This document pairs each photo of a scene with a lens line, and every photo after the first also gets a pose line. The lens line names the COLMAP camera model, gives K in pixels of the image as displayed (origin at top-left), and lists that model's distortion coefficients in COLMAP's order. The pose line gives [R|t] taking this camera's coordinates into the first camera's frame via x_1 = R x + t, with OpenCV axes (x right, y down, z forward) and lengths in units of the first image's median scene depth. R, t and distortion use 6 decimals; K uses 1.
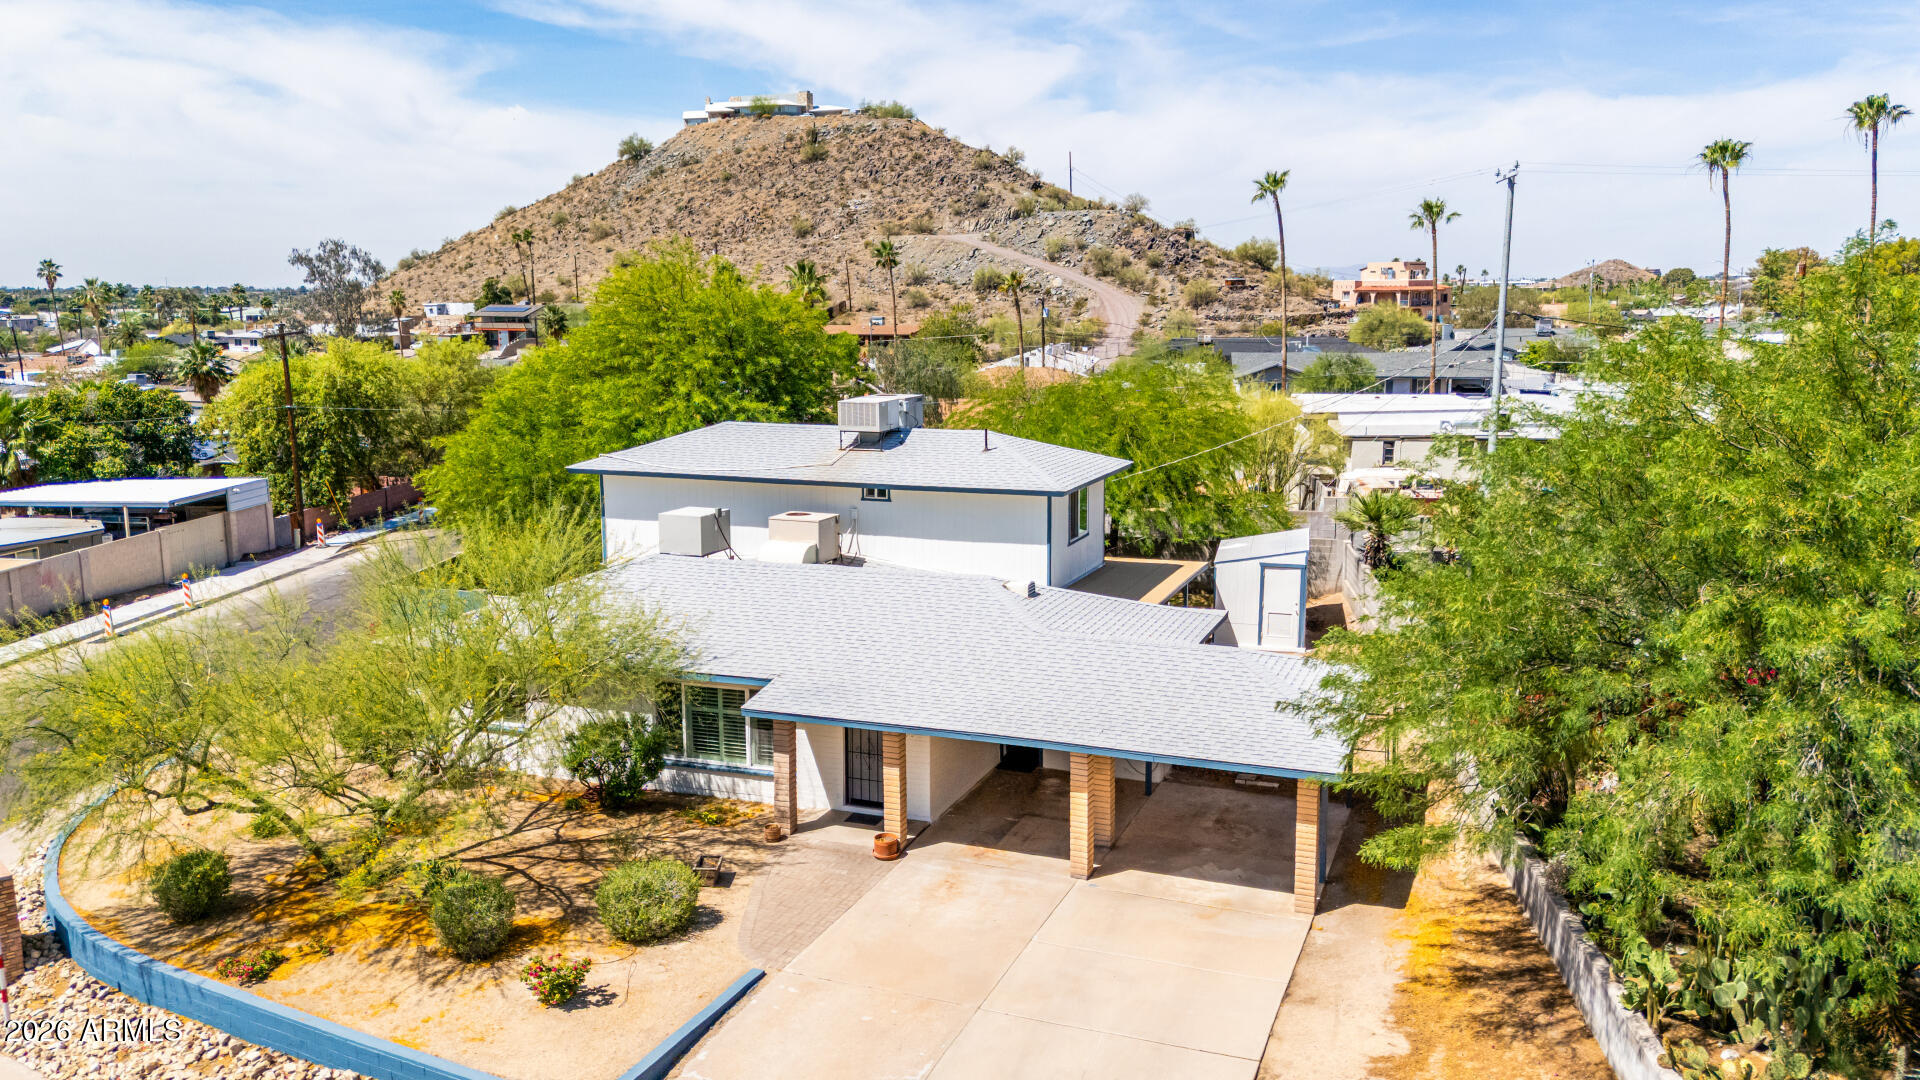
lens RADIAL K [[1472.1, 0, 960.0], [0, 1472.1, 540.0], [0, 0, 1]] dist [0.074092, -0.052747]
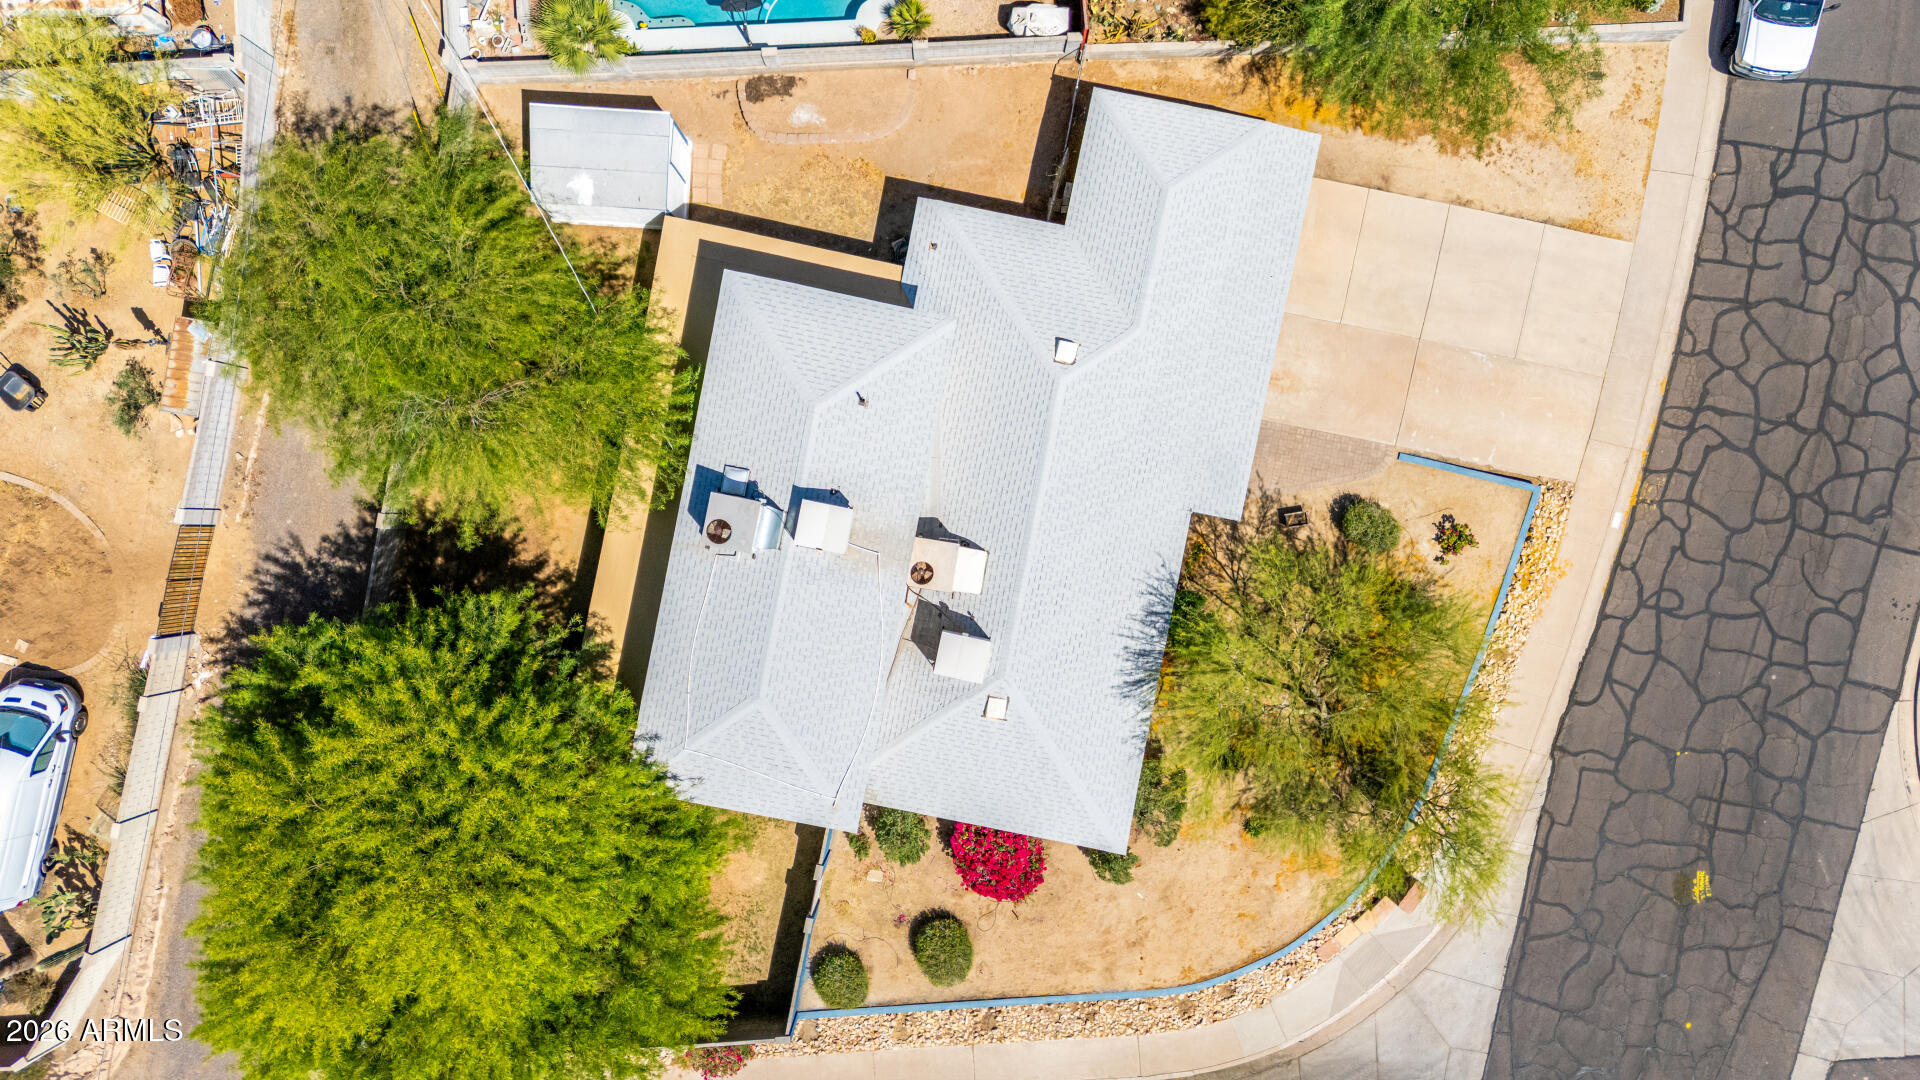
lens RADIAL K [[1450.1, 0, 960.0], [0, 1450.1, 540.0], [0, 0, 1]] dist [0.094411, -0.102939]
pose [[-0.166894, -0.985975, -0.000566, -0.050383], [0.165684, -0.028610, 0.985764, -0.605932], [-0.971954, 0.164425, 0.168135, 0.442792]]
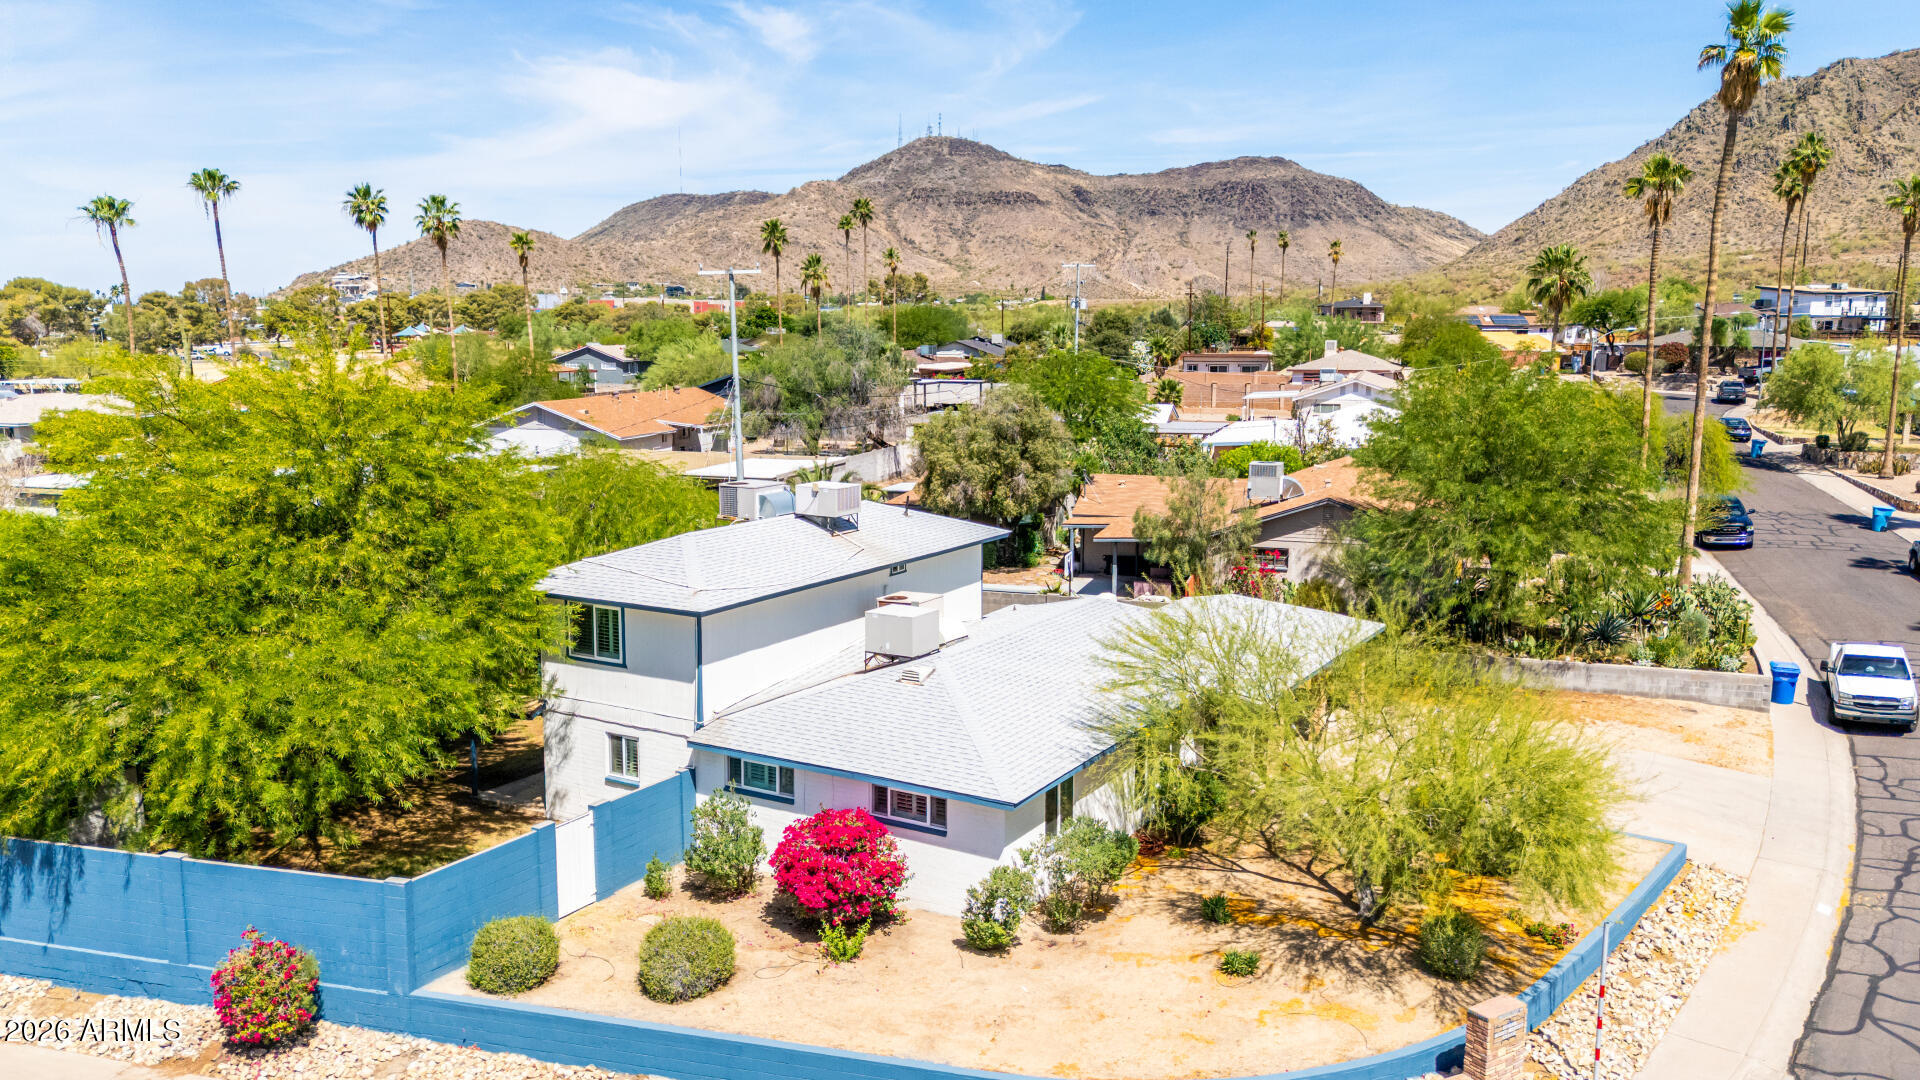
lens RADIAL K [[1450.1, 0, 960.0], [0, 1450.1, 540.0], [0, 0, 1]] dist [0.094411, -0.102939]
pose [[0.173434, -0.145110, 0.974096, -0.609573], [0.163076, 0.979663, 0.116904, -0.095140], [-0.971250, 0.138577, 0.193571, 0.424528]]
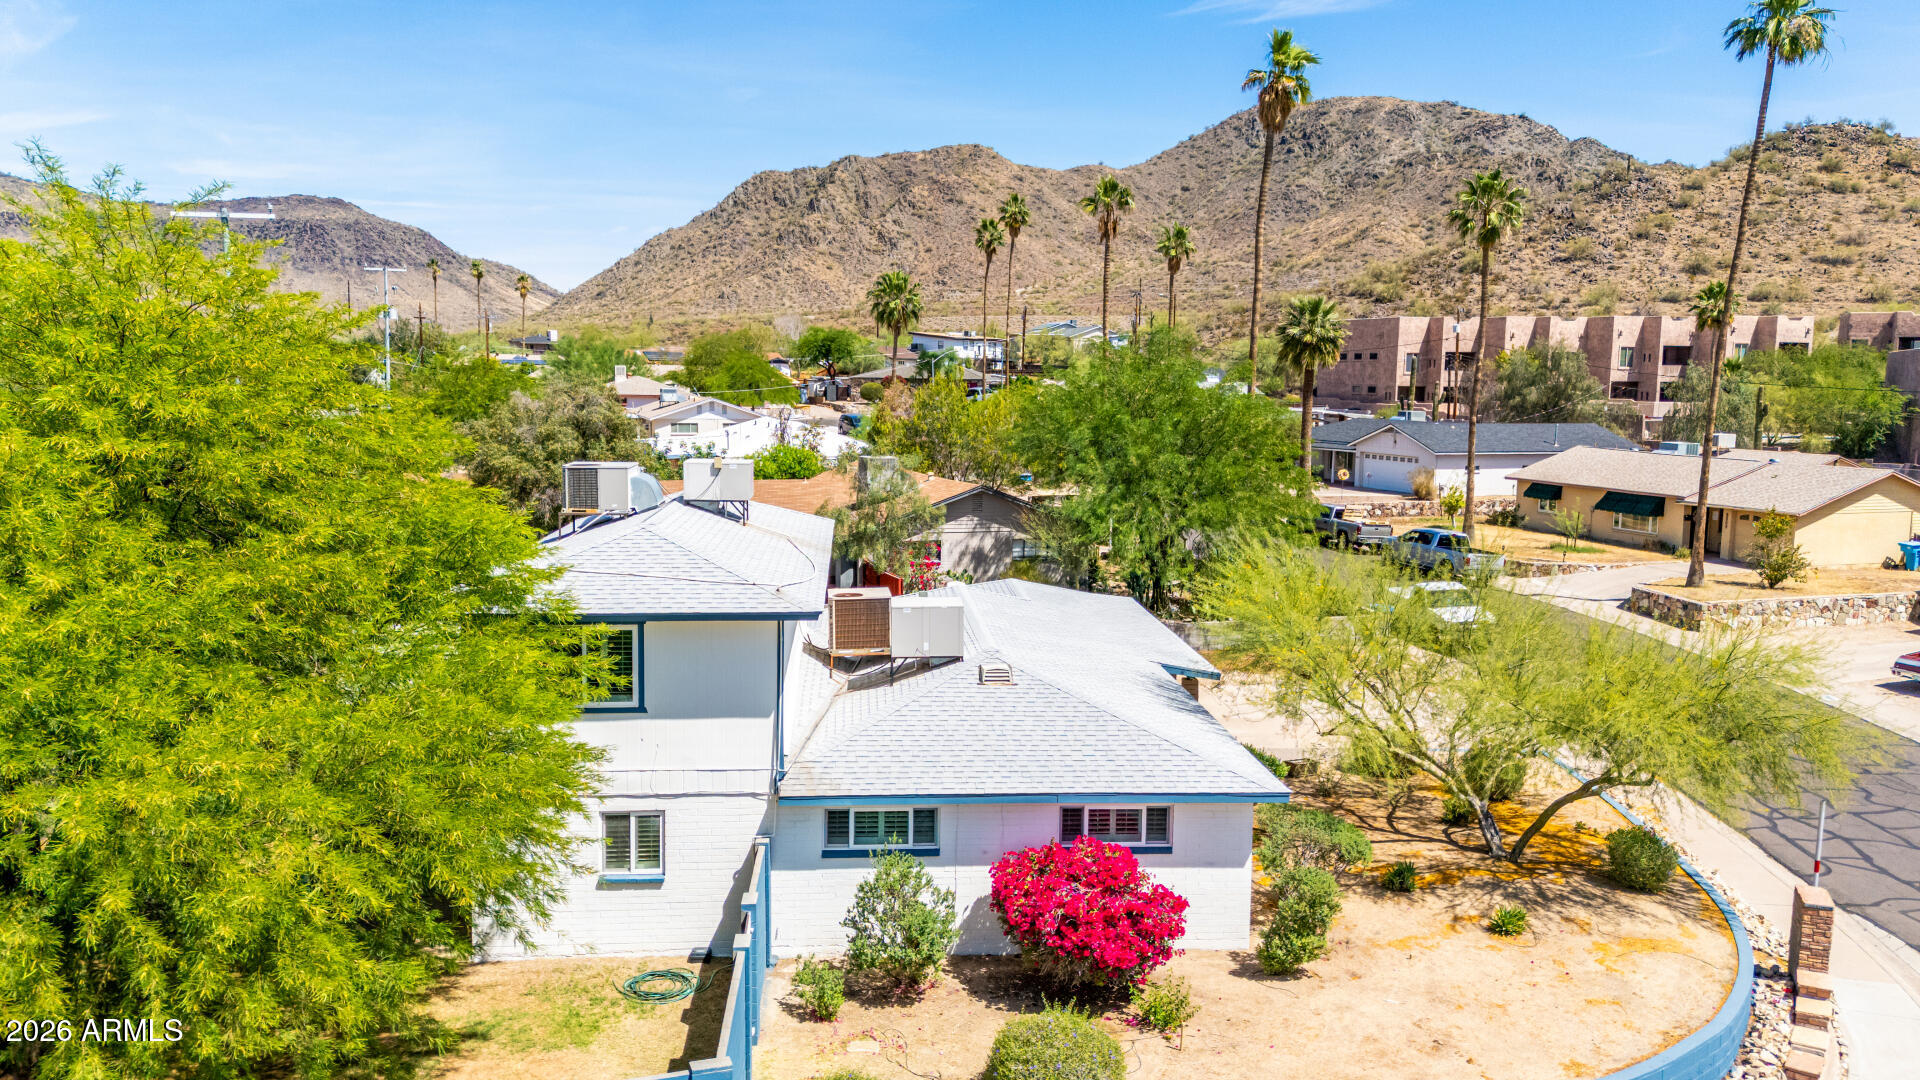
lens RADIAL K [[1443.2, 0, 960.0], [0, 1443.2, 540.0], [0, 0, 1]] dist [0.068017, -0.047421]
pose [[-0.419909, -0.104357, 0.901546, -0.482629], [0.144254, 0.973064, 0.179824, -0.103214], [-0.896028, 0.205562, -0.393545, 0.705068]]
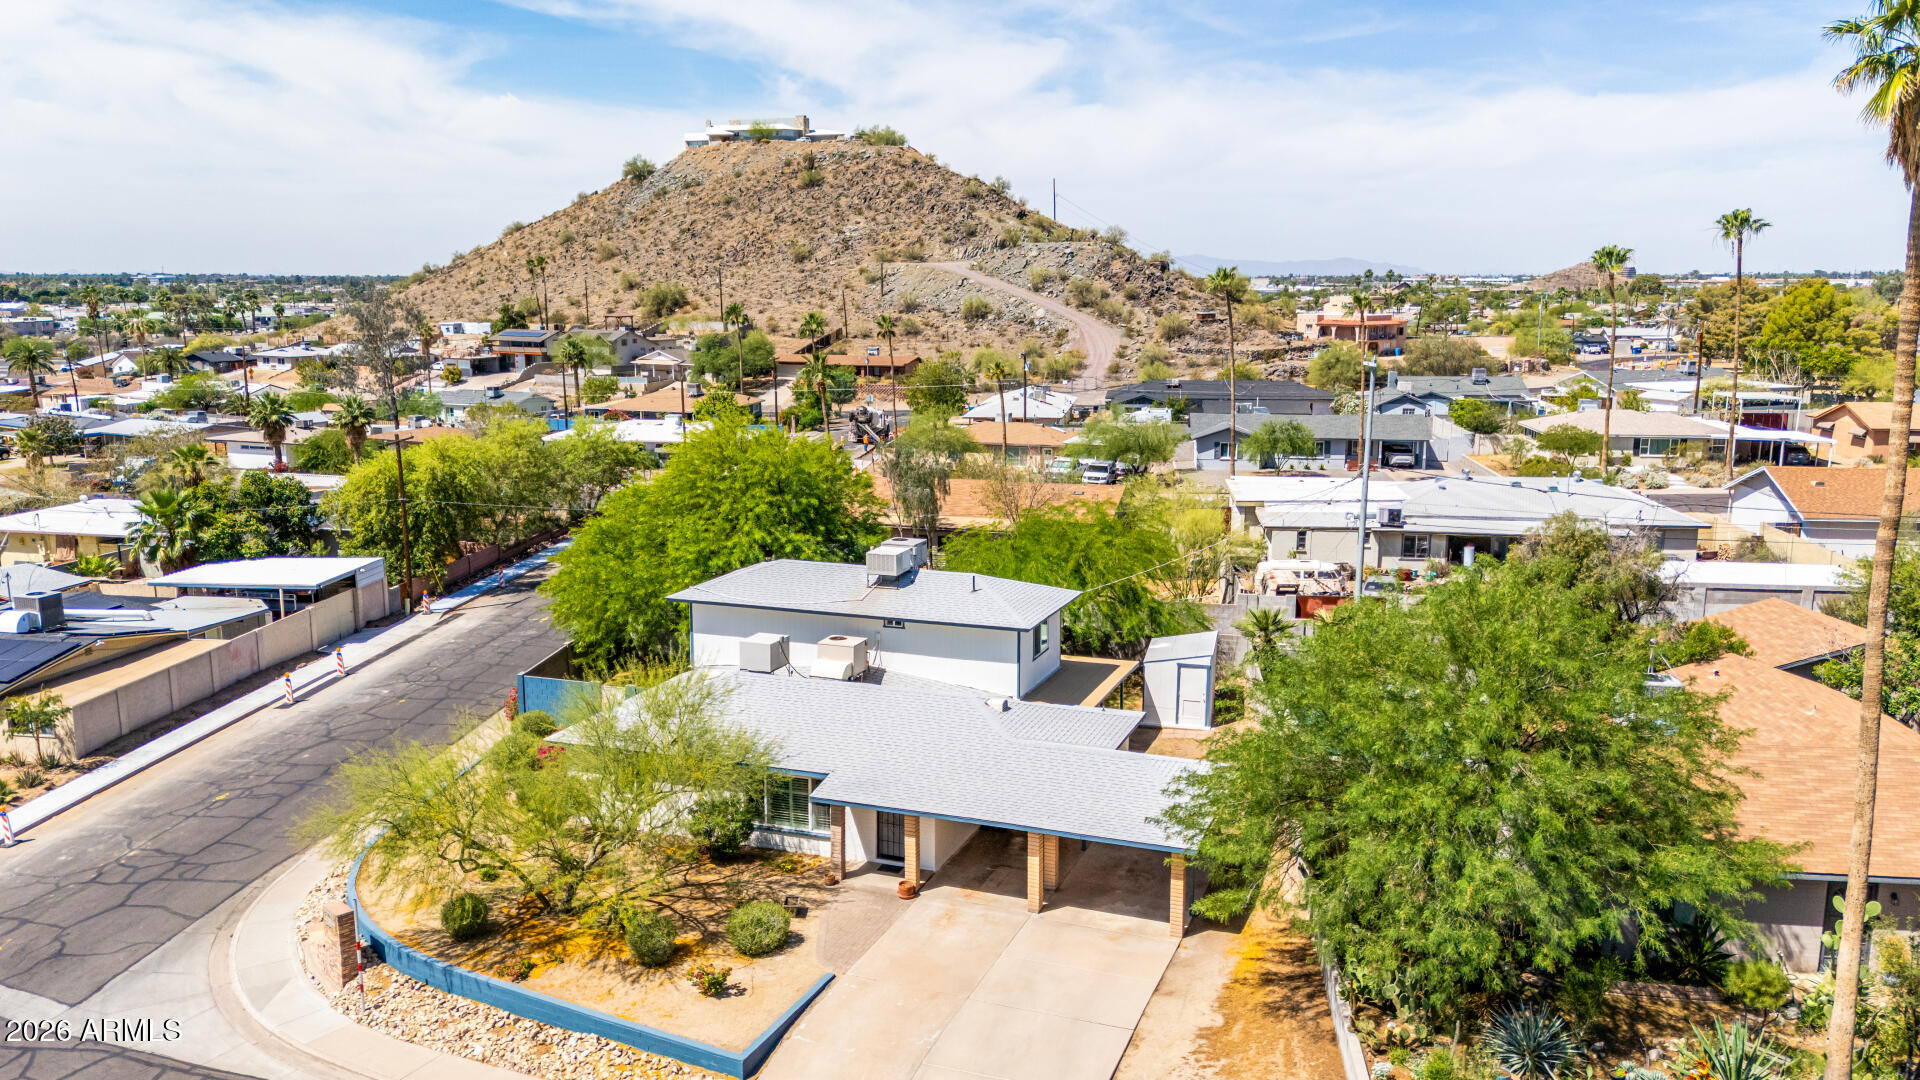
lens RADIAL K [[1450.1, 0, 960.0], [0, 1450.1, 540.0], [0, 0, 1]] dist [0.094411, -0.102939]
pose [[0.999940, 0.005700, 0.009387, -0.004717], [-0.005772, 0.999954, 0.007644, -0.068304], [-0.009343, -0.007698, 0.999927, -0.206224]]
